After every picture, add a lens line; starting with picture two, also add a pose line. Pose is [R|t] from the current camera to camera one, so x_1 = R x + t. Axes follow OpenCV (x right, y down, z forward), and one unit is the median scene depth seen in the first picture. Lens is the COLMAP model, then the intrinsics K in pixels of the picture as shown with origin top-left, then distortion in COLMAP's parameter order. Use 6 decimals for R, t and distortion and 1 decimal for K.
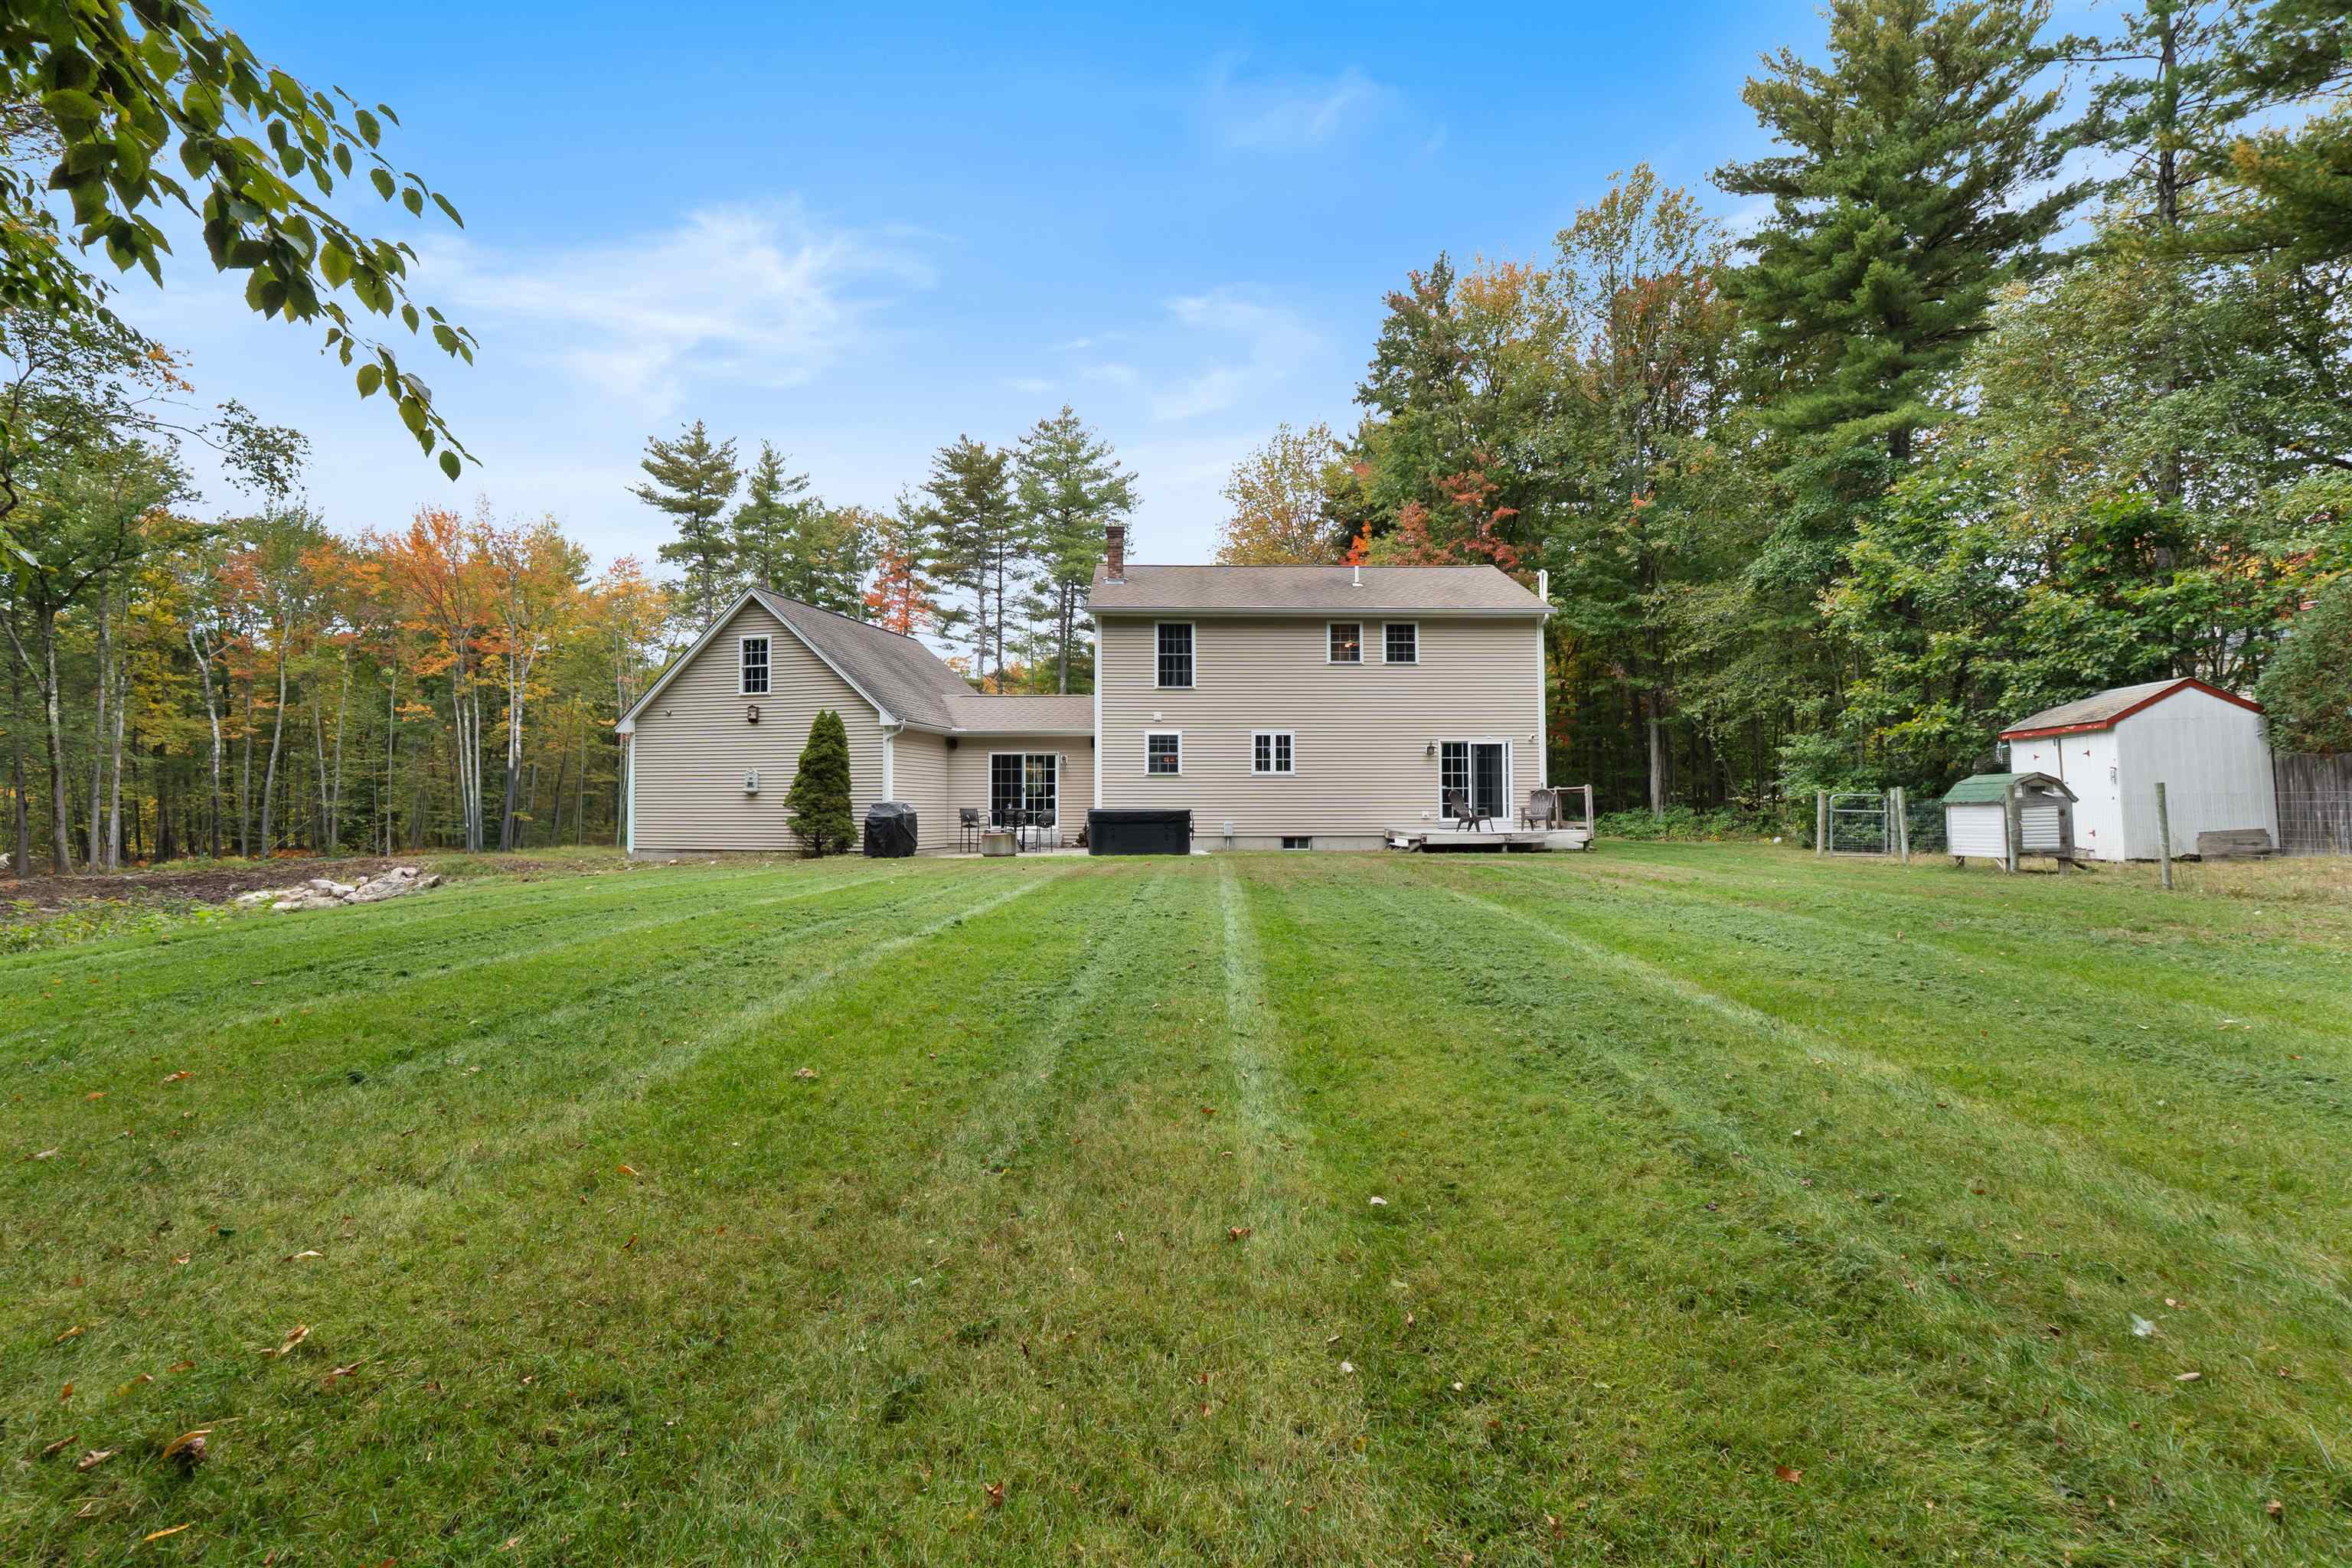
lens RADIAL K [[997.4, 0, 1172.0], [0, 997.4, 744.3], [0, 0, 1]] dist [-0.014268, -0.000220]
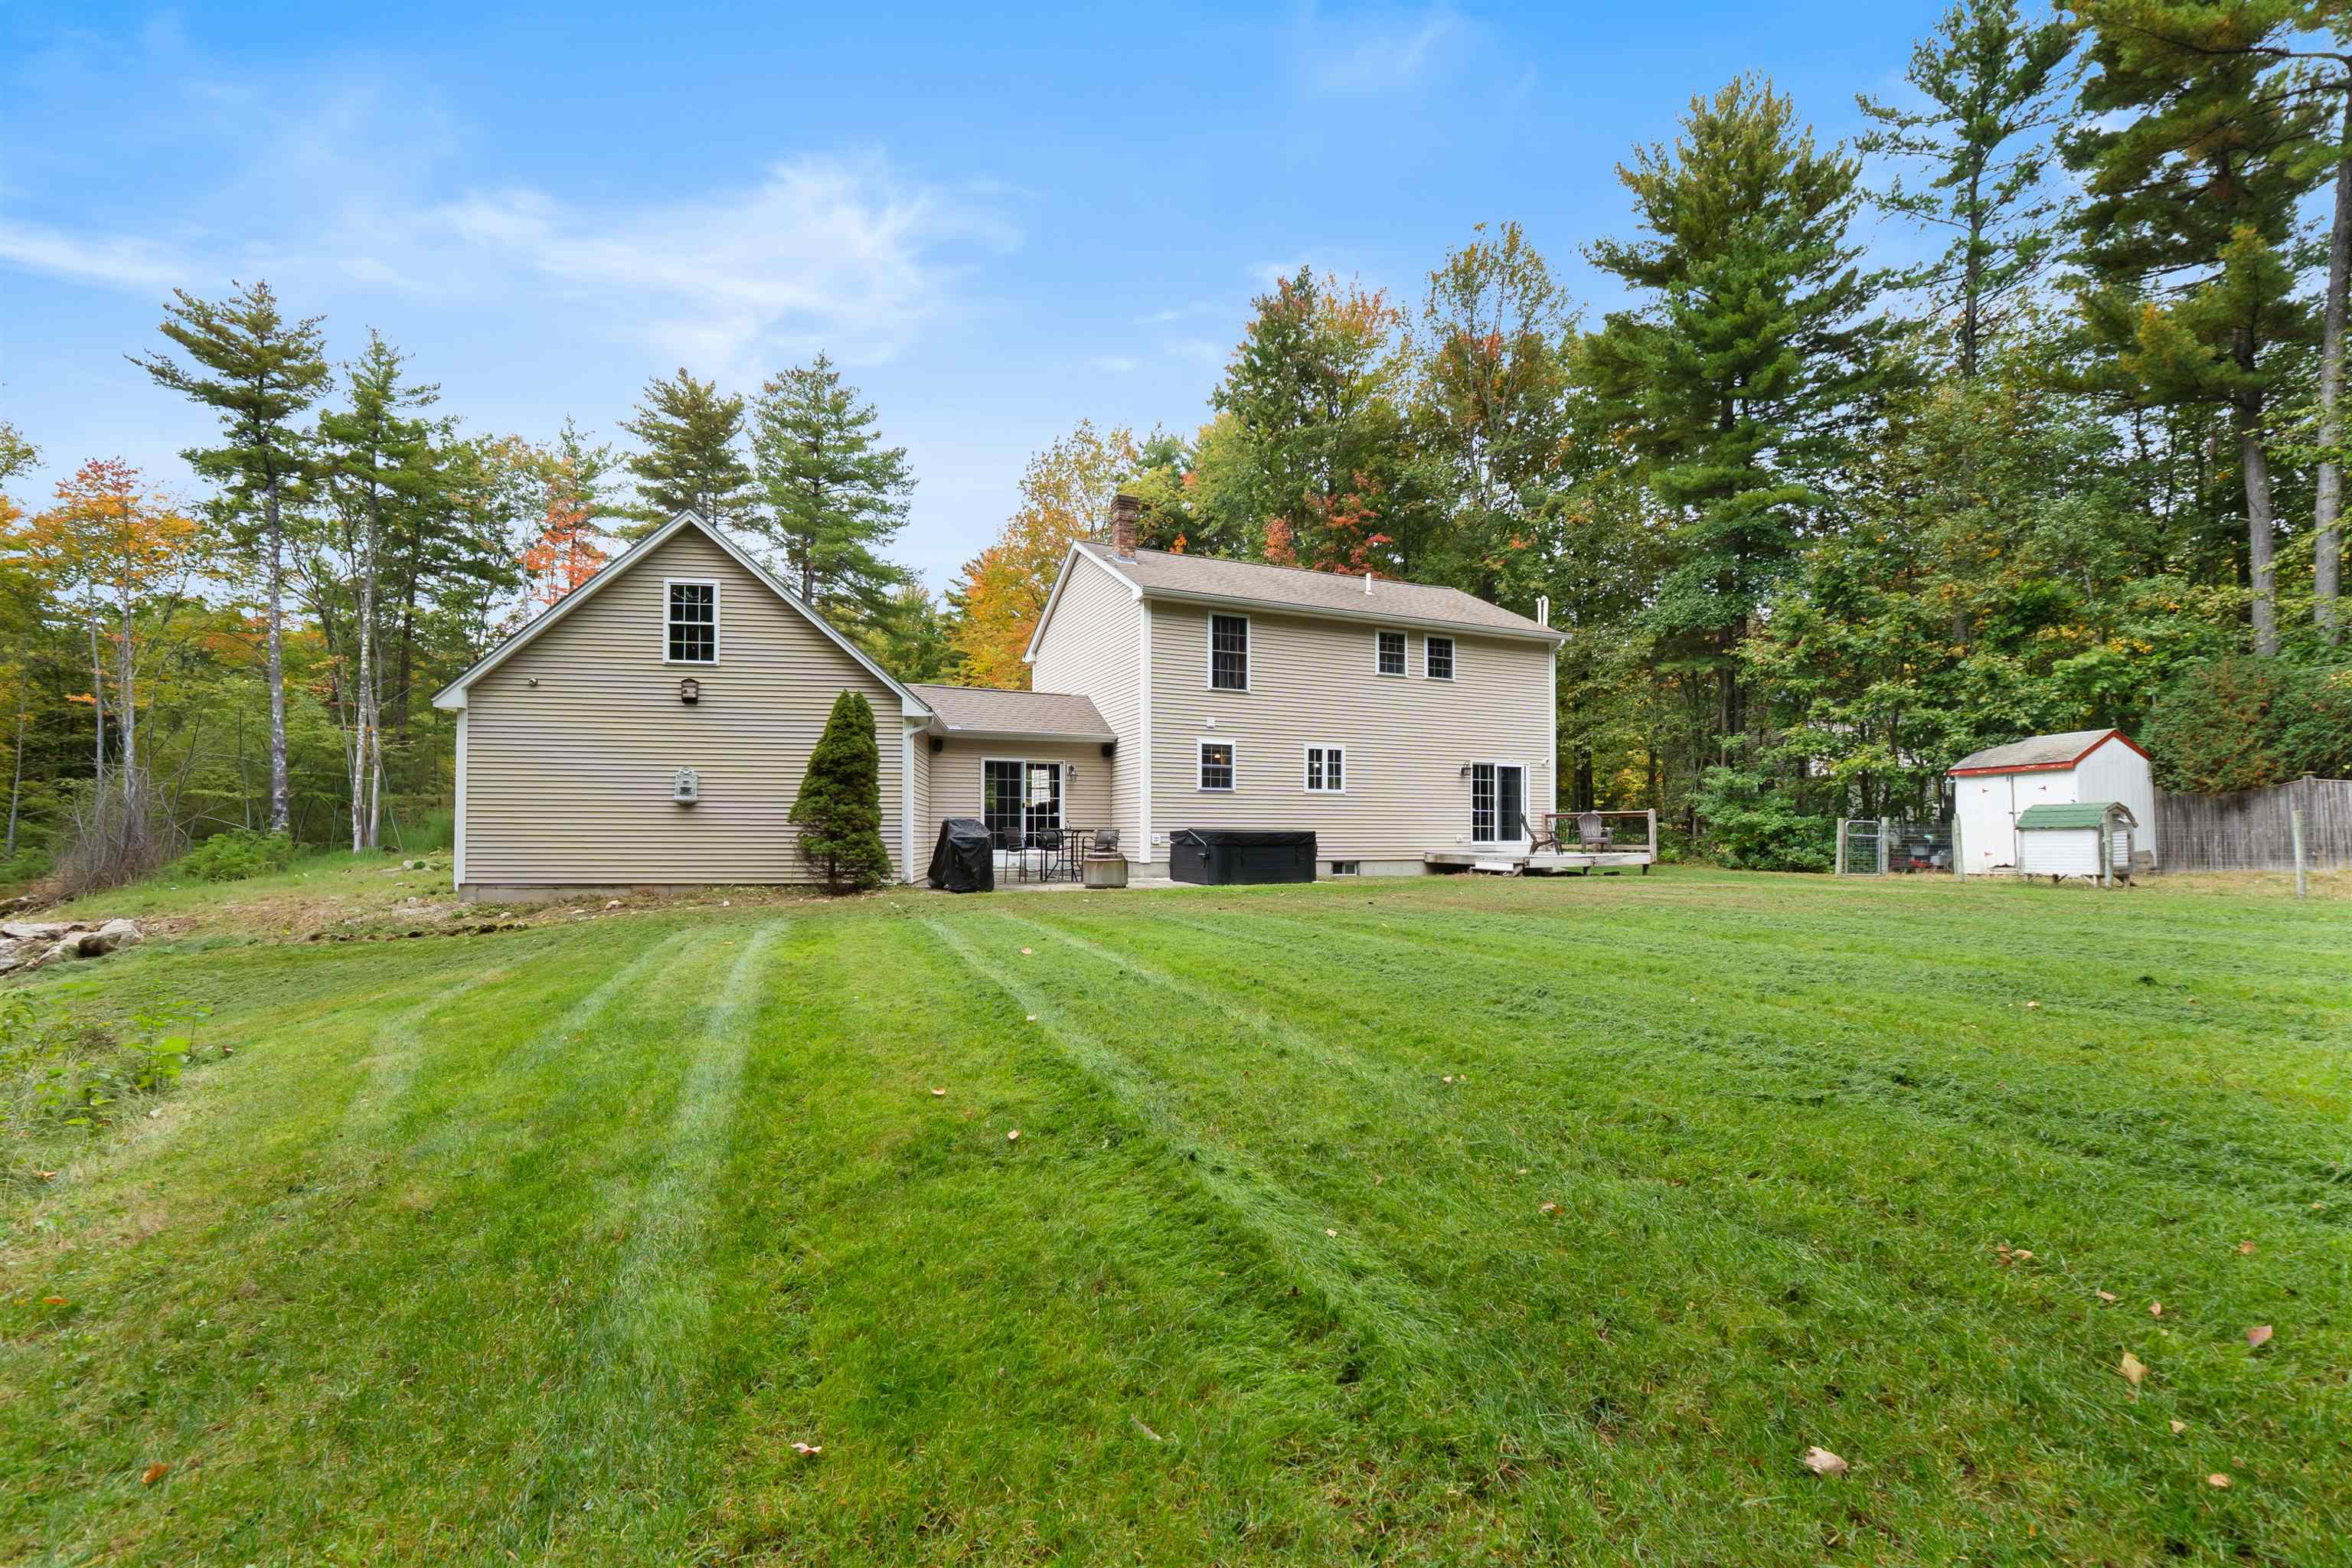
lens RADIAL K [[1010.1, 0, 1176.0], [0, 1010.1, 784.0], [0, 0, 1]] dist [-0.007987, -0.000161]
pose [[0.920401, 0.024894, 0.390181, -0.376517], [-0.030231, 0.999514, 0.007541, 0.019257], [-0.389804, -0.018737, 0.920707, 0.207815]]
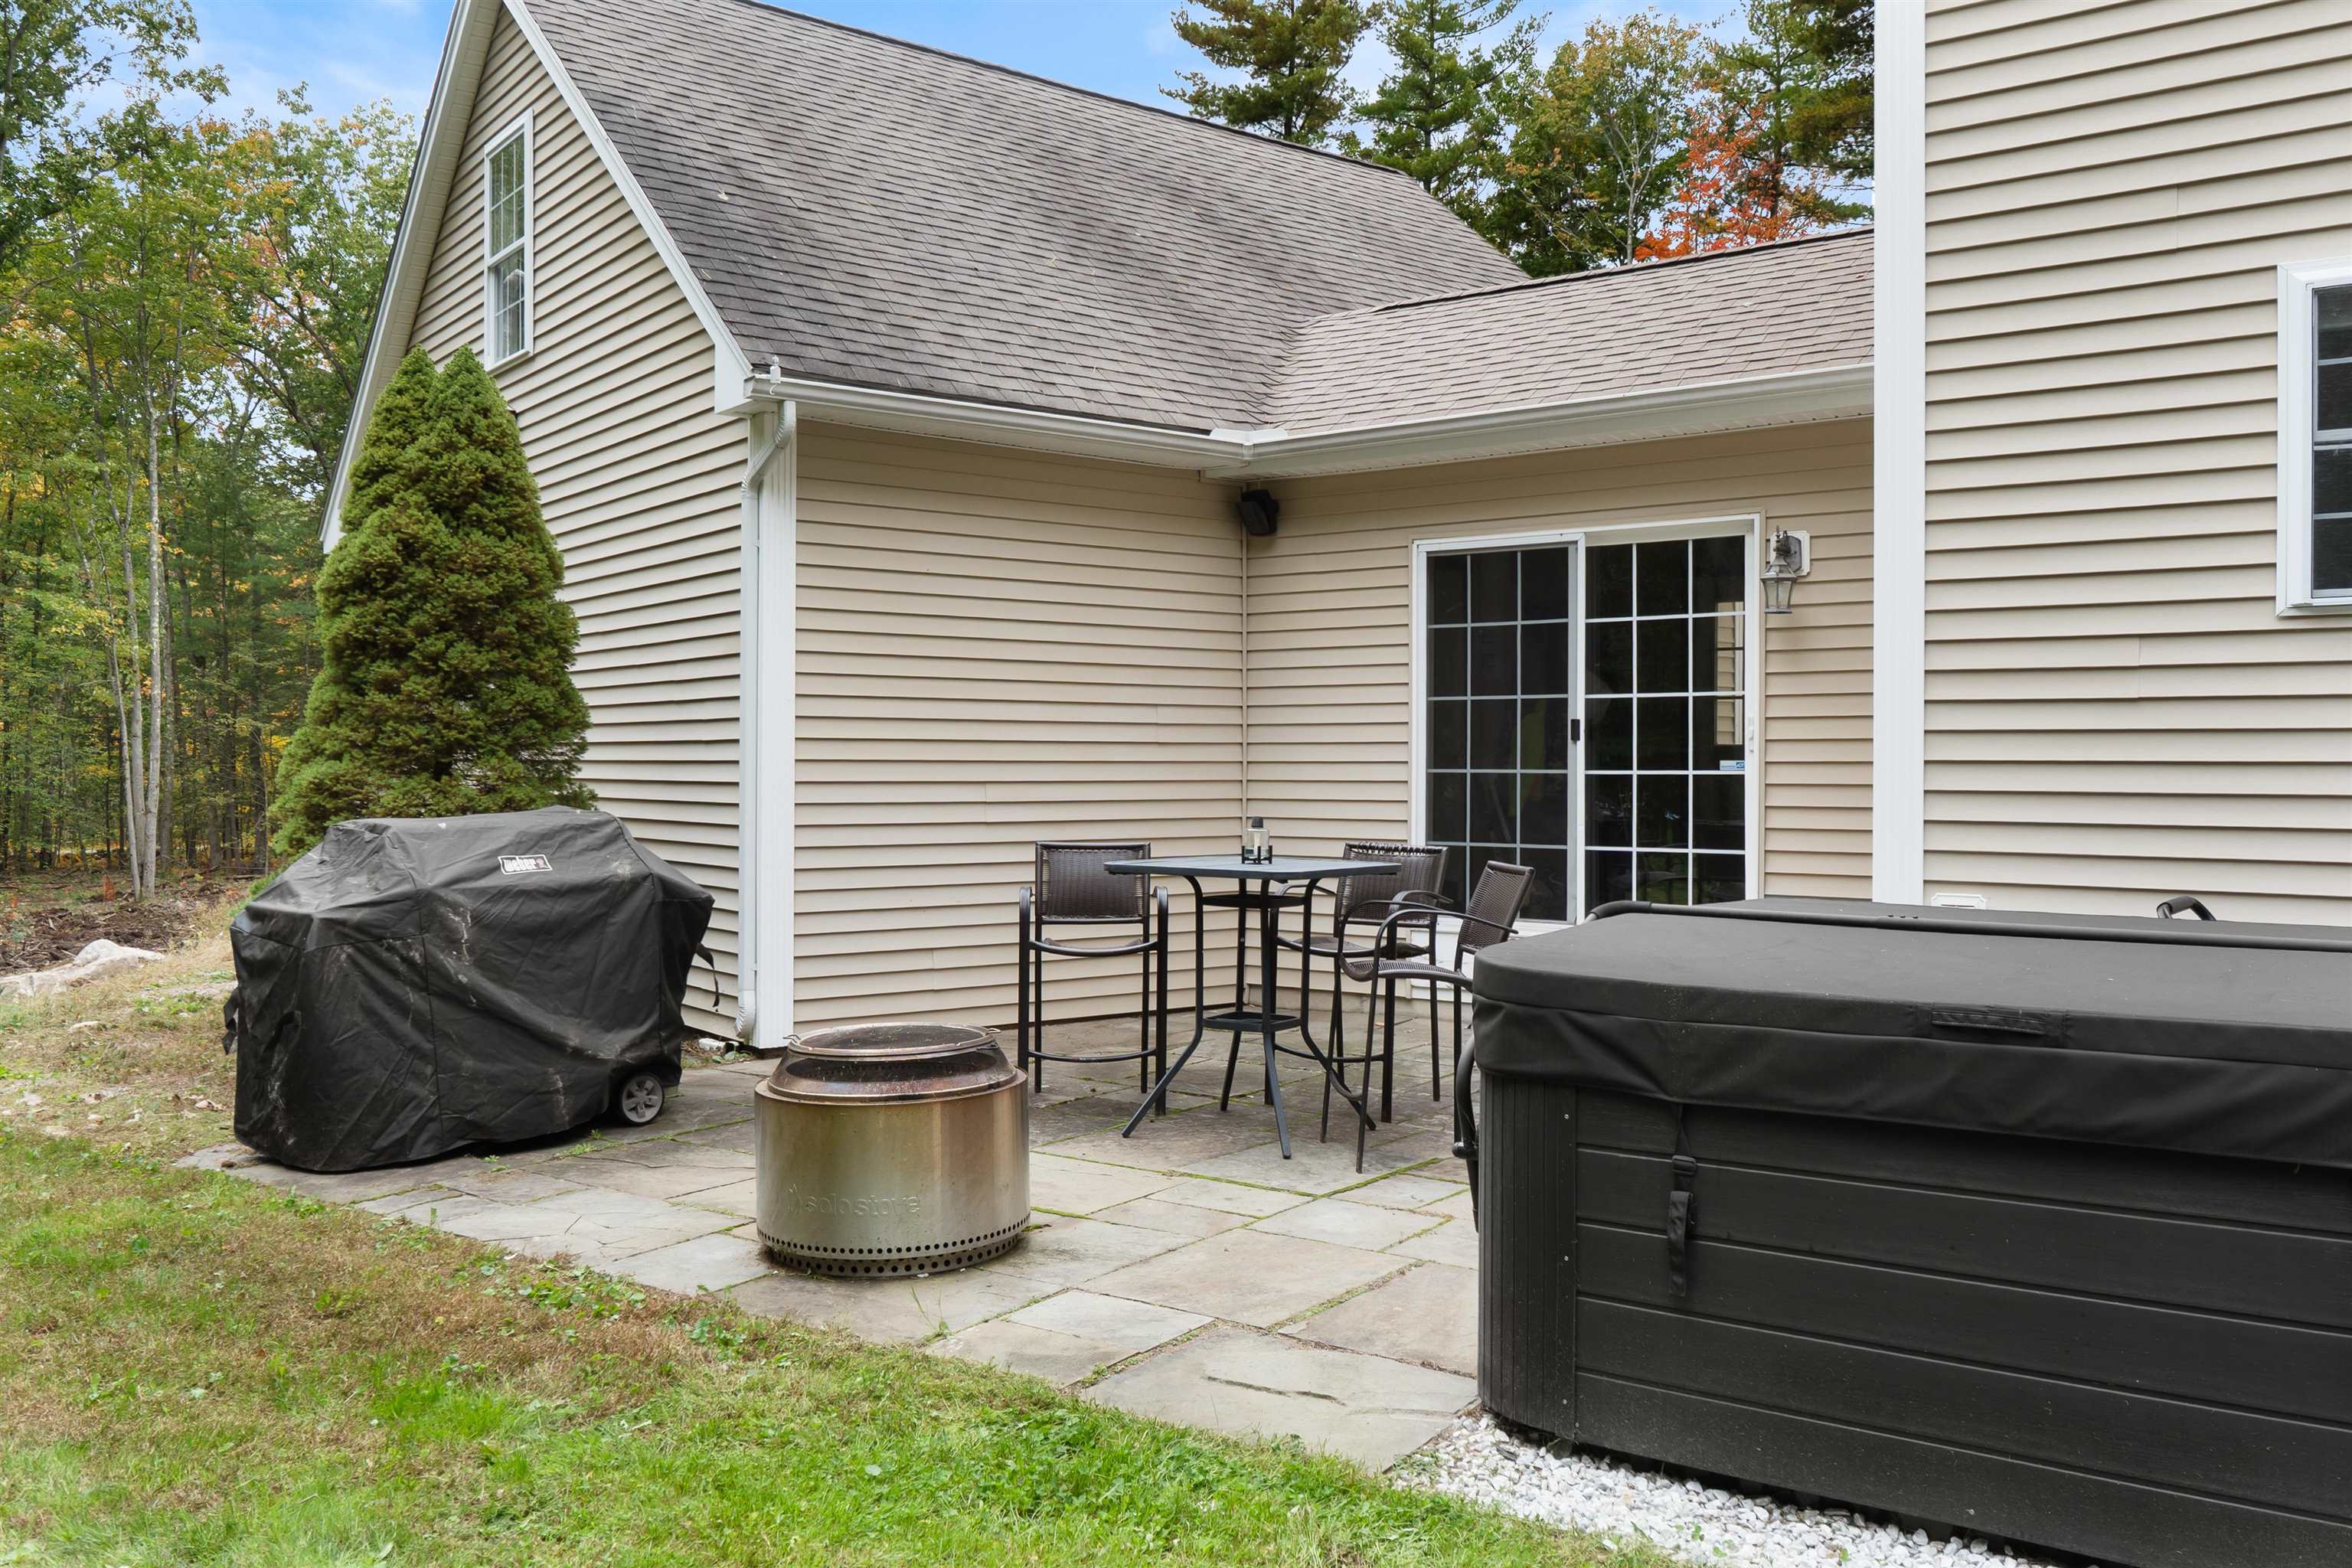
lens RADIAL K [[1861.6, 0, 1170.4], [0, 1861.6, 748.8], [0, 0, 1]] dist [0.004689, 0.002106]
pose [[0.788973, 0.003446, -0.614419, 0.006848], [0.033595, 0.998246, 0.048739, 0.031163], [0.613509, -0.059096, 0.787473, 0.716876]]
